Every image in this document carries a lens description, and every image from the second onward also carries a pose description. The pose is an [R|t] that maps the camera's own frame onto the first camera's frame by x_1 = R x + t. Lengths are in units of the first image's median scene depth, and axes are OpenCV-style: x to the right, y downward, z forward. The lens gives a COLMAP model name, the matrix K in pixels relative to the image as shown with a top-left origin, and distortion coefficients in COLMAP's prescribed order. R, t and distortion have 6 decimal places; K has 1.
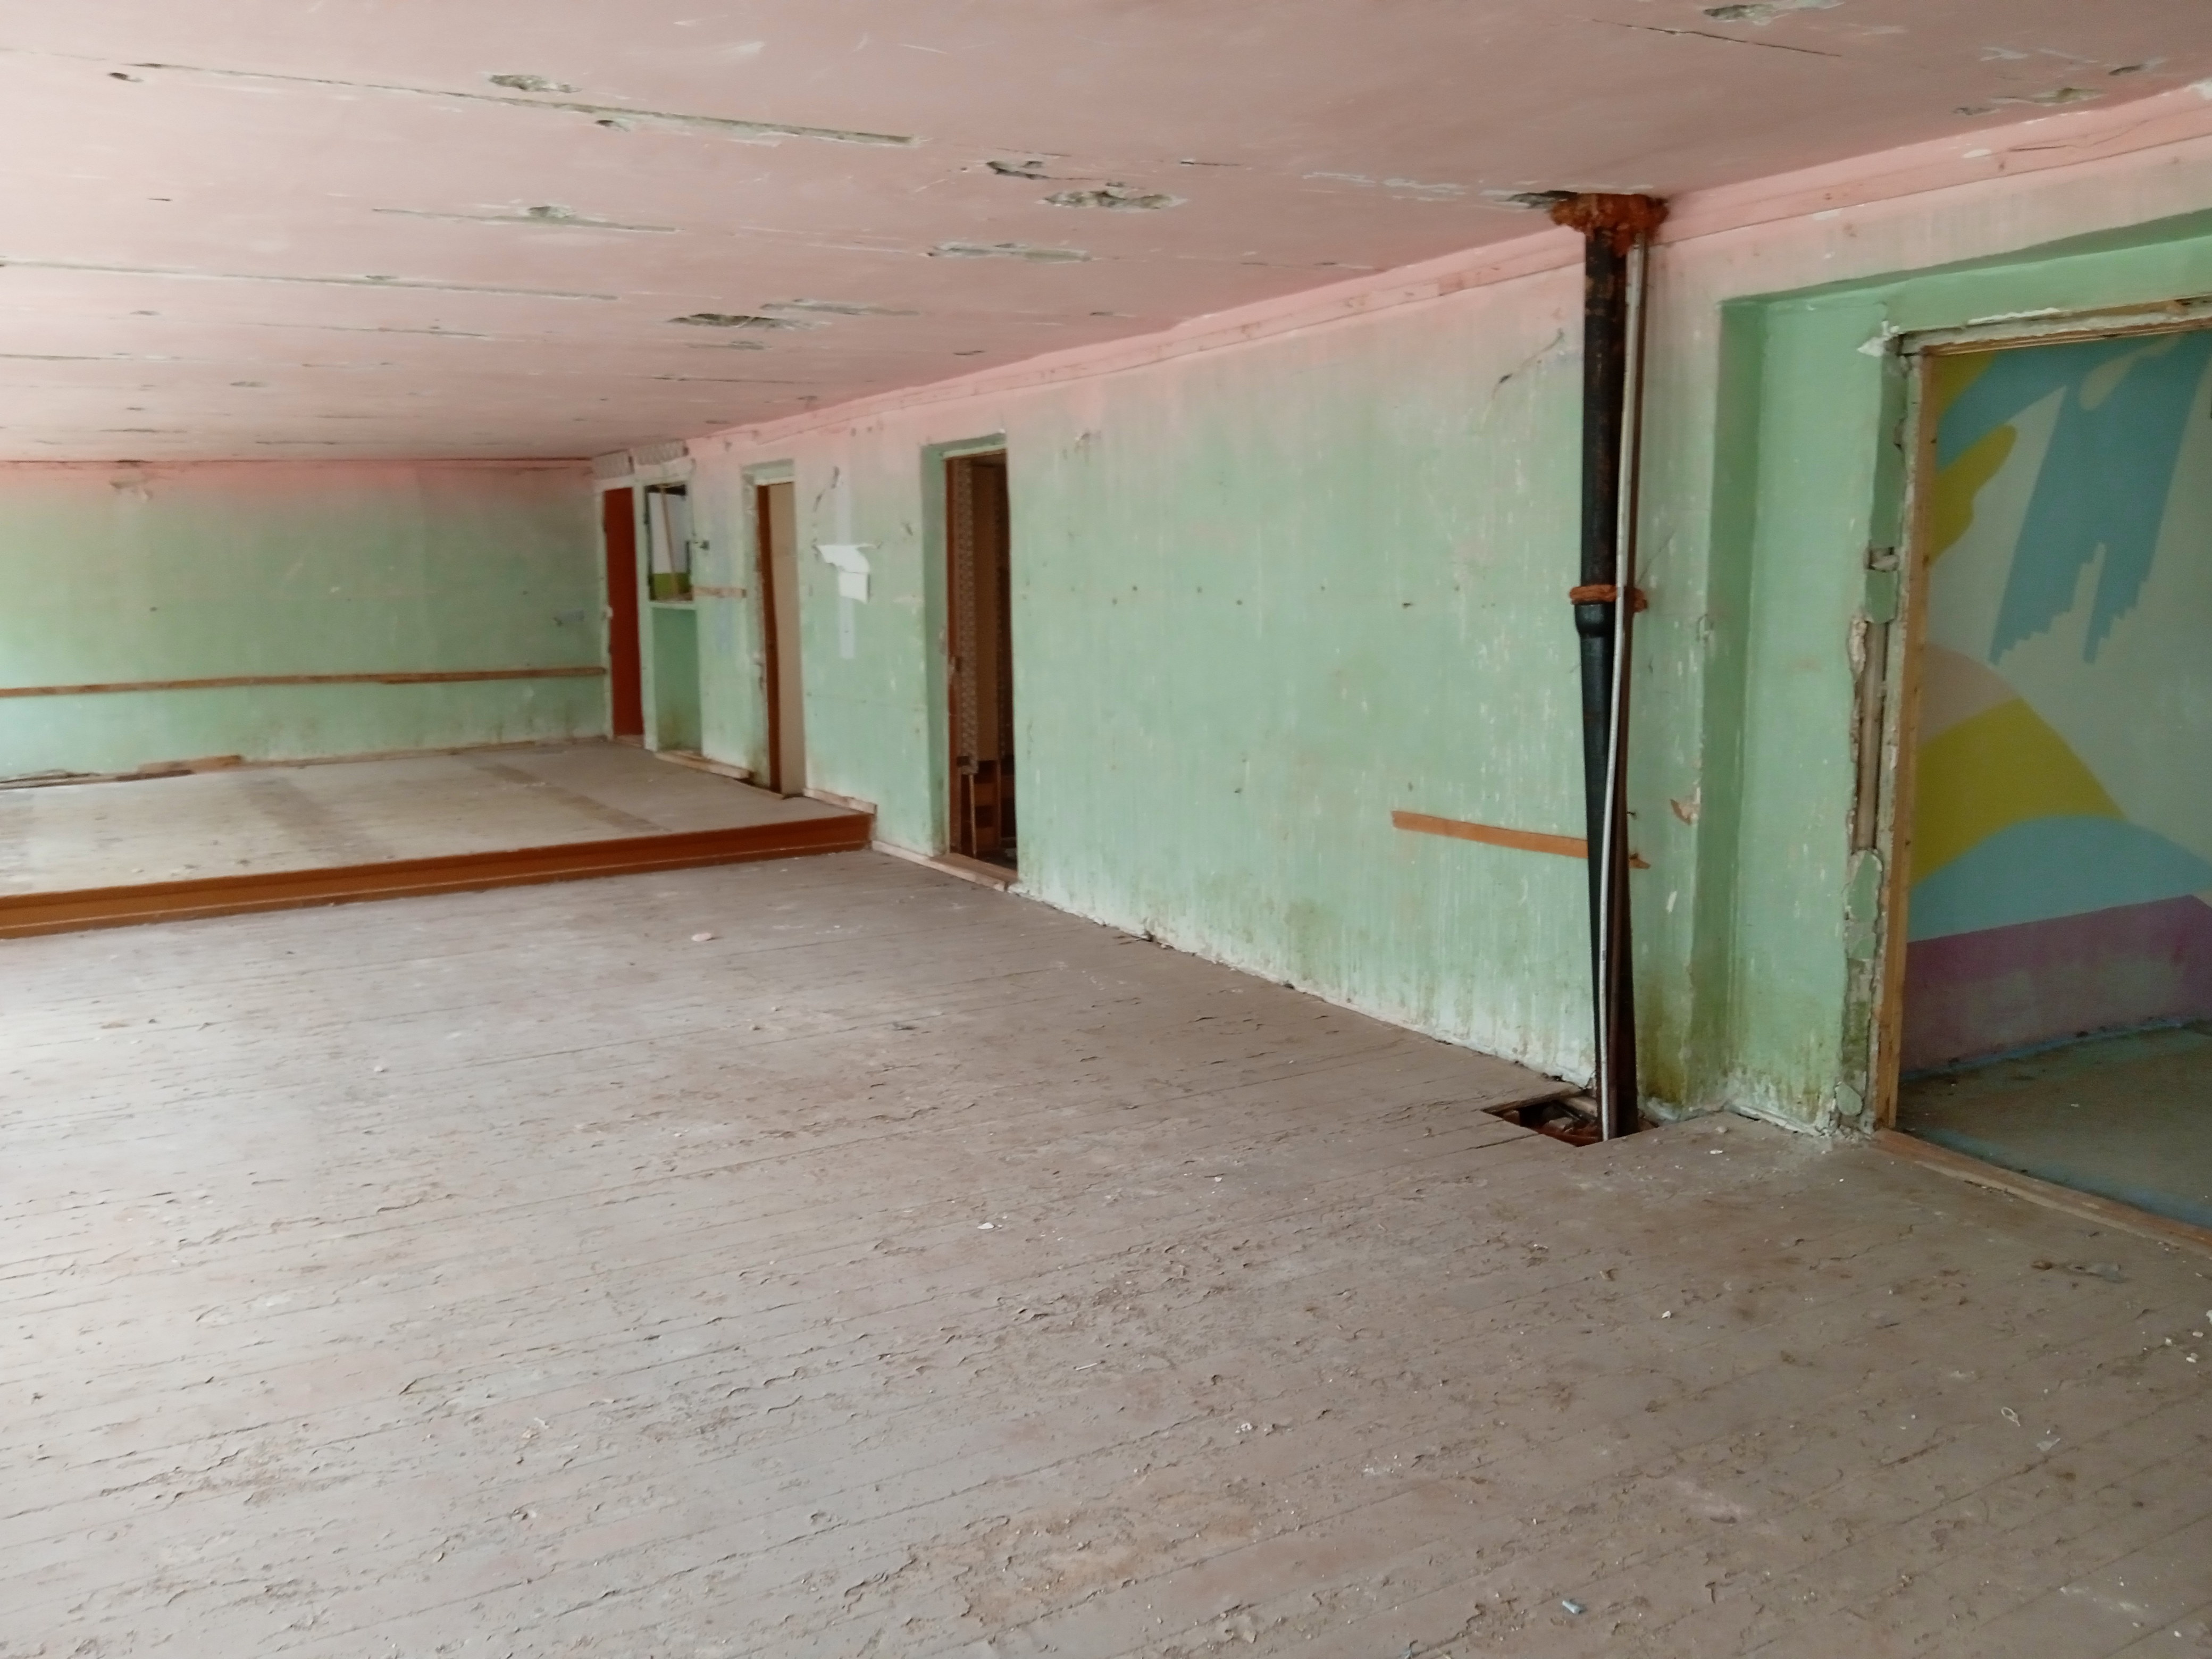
lens RADIAL K [[1838.8, 0, 1107.3], [0, 1838.8, 832.6], [0, 0, 1]] dist [0.035010, -0.099914]
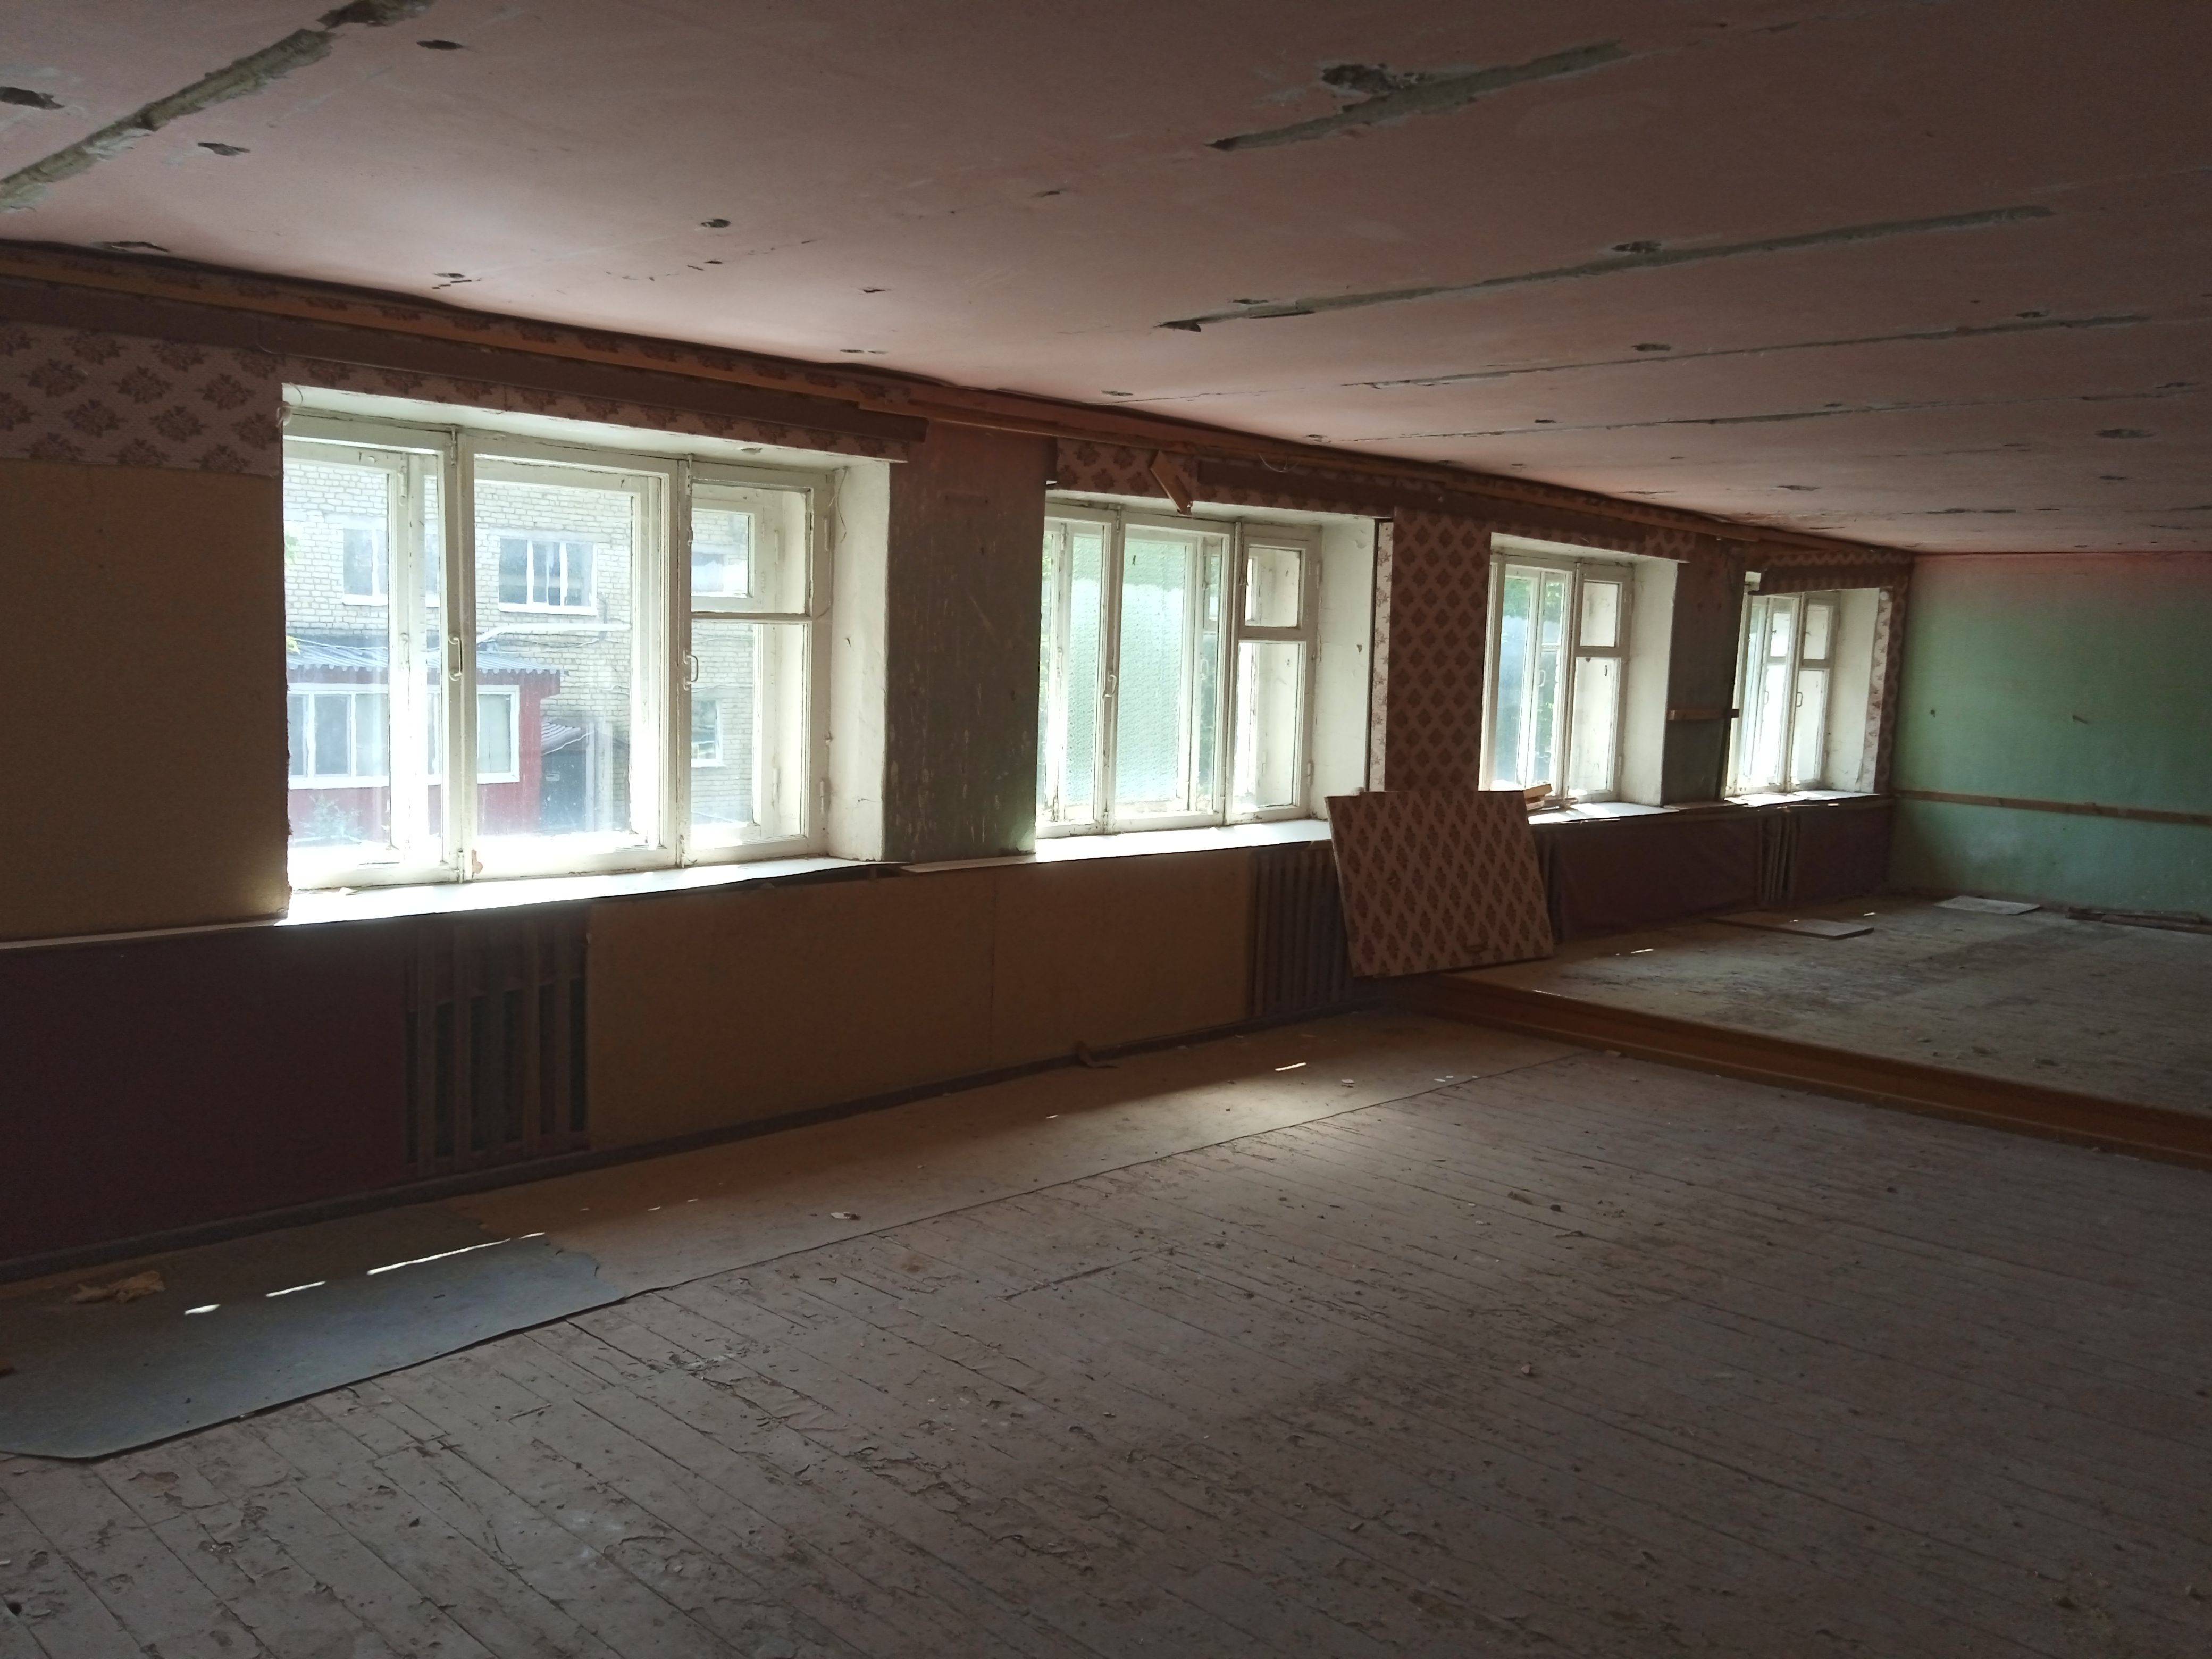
lens RADIAL K [[1838.8, 0, 1107.3], [0, 1838.8, 827.1], [0, 0, 1]] dist [0.035010, -0.099914]
pose [[0.277553, 0.135034, -0.951173, 0.225284], [-0.188231, 0.978527, 0.083991, -0.114772], [0.942090, 0.155728, 0.297011, 0.653926]]
